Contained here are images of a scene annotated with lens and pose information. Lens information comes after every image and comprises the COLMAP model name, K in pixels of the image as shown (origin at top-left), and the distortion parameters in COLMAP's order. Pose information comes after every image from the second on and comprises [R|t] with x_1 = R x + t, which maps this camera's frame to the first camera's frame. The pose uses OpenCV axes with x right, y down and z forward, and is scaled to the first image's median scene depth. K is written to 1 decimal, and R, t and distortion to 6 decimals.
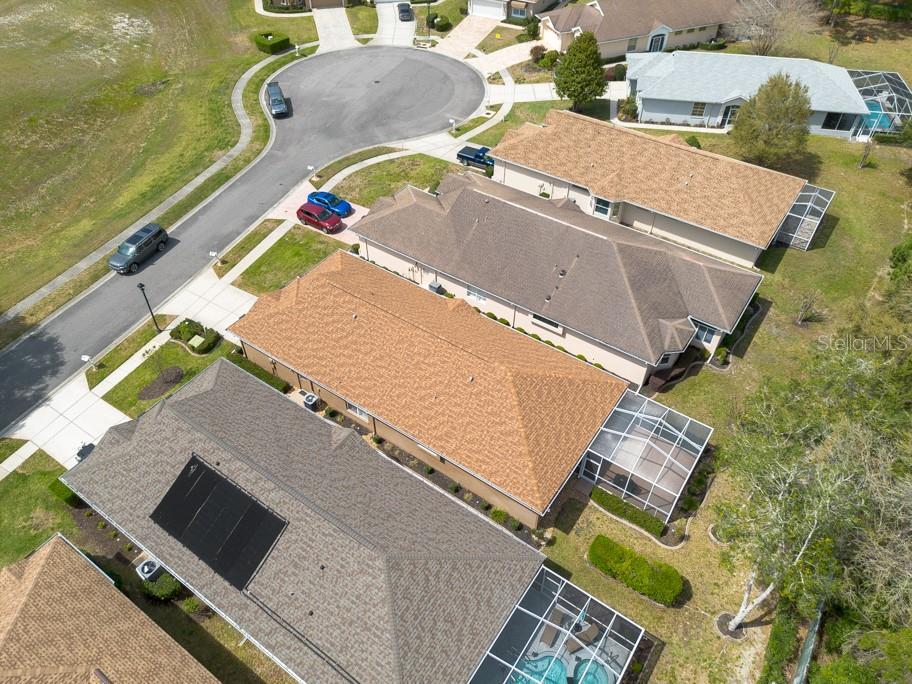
lens RADIAL K [[652.0, 0, 445.6], [0, 652.0, 351.4], [0, 0, 1]] dist [0.042739, -0.037486]
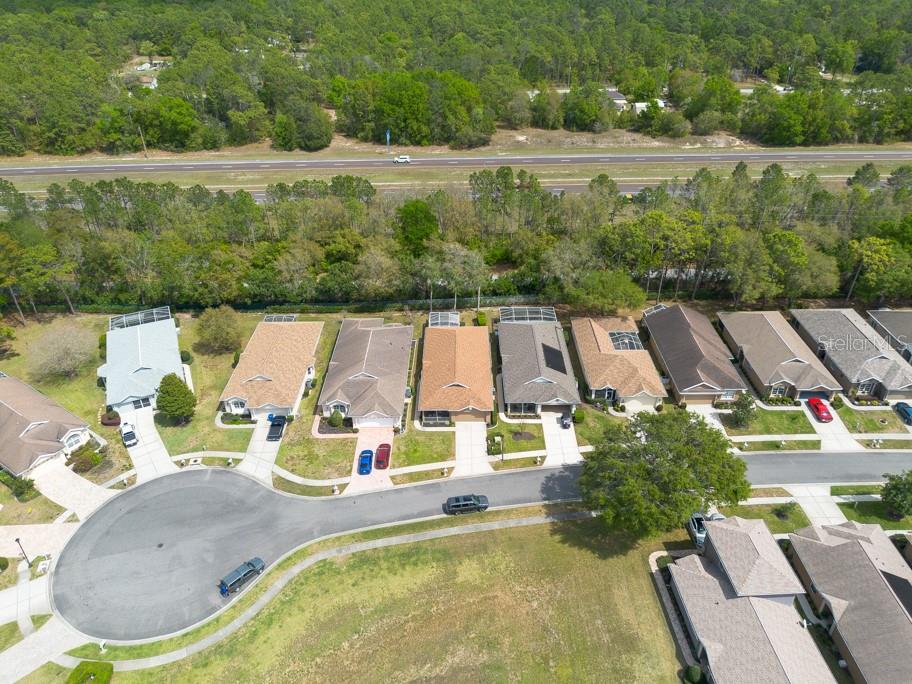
lens RADIAL K [[652.0, 0, 460.1], [0, 652.0, 342.1], [0, 0, 1]] dist [0.042739, -0.037486]
pose [[-0.574639, -0.430357, 0.696120, -1.170314], [0.597681, 0.360379, 0.716173, -1.208246], [-0.559078, 0.827598, 0.050128, 0.523678]]
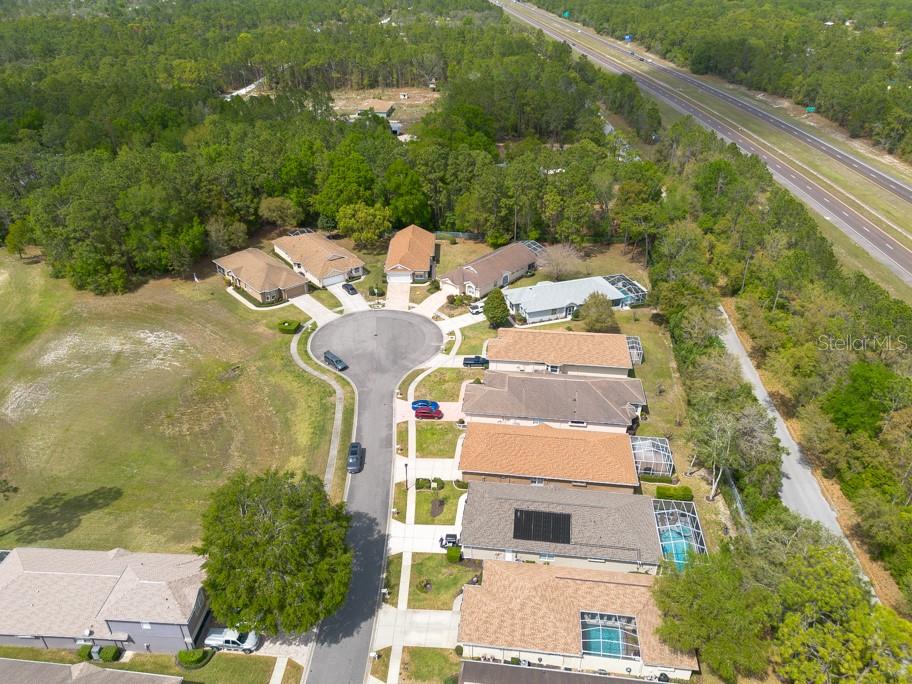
lens RADIAL K [[652.0, 0, 457.4], [0, 652.0, 339.0], [0, 0, 1]] dist [0.042739, -0.037486]
pose [[0.878643, -0.236148, 0.414995, -0.752206], [0.340834, 0.918875, -0.198751, -0.003986], [-0.334394, 0.316075, 0.887850, -0.656423]]
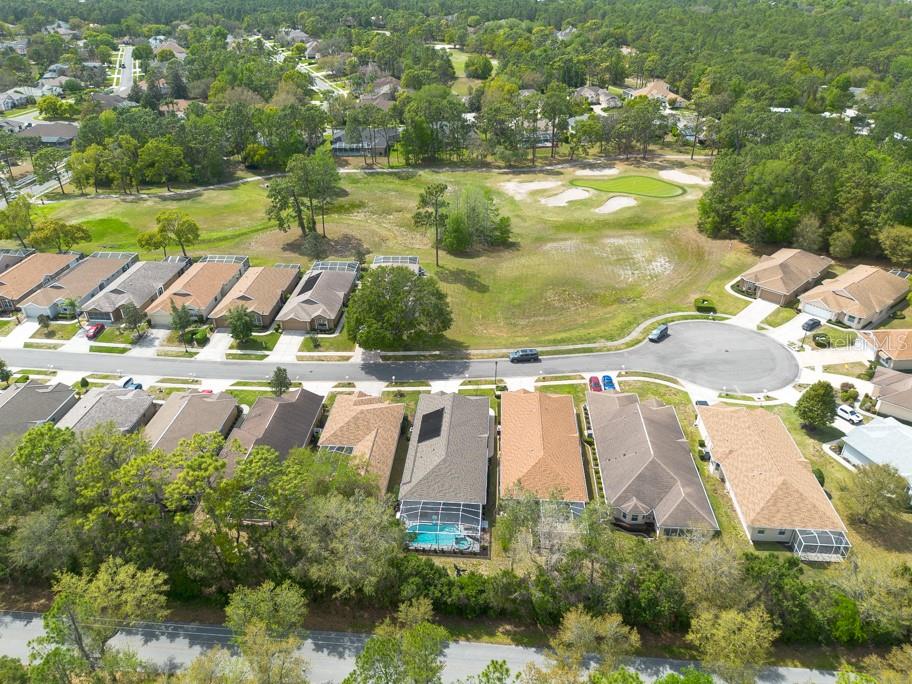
lens RADIAL K [[652.0, 0, 447.1], [0, 652.0, 345.1], [0, 0, 1]] dist [0.042739, -0.037486]
pose [[0.509149, 0.430245, -0.745424, 0.877352], [-0.611229, 0.790504, 0.038774, -0.094876], [0.605942, 0.435883, 0.665462, -0.546022]]
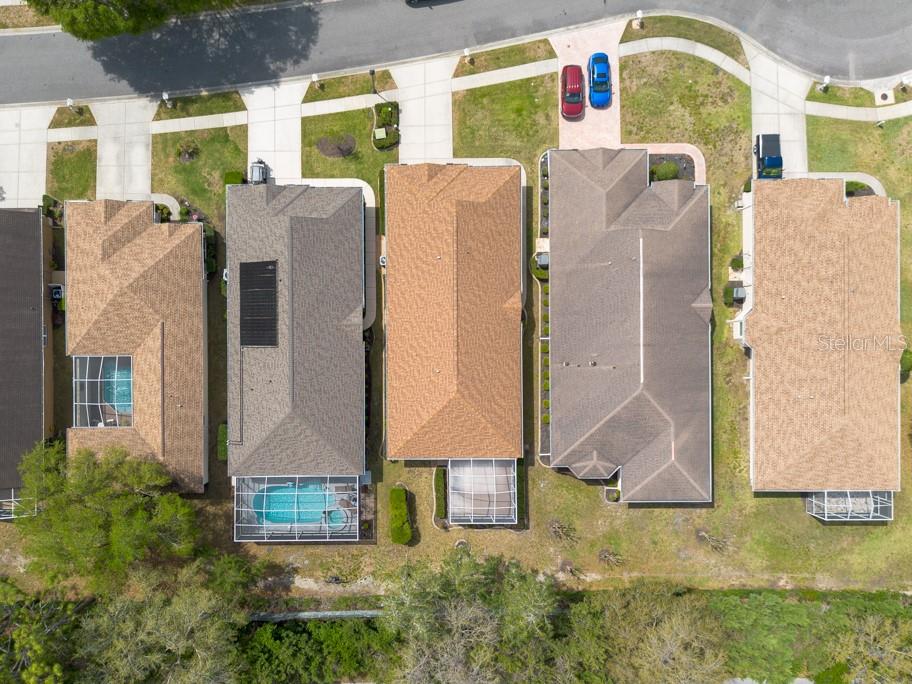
lens RADIAL K [[652.0, 0, 399.7], [0, 652.0, 356.6], [0, 0, 1]] dist [0.042739, -0.037486]
pose [[0.581414, 0.813562, 0.008636, -0.027422], [-0.577434, 0.405140, 0.708824, -0.527462], [0.573174, -0.417106, 0.705333, 0.003153]]
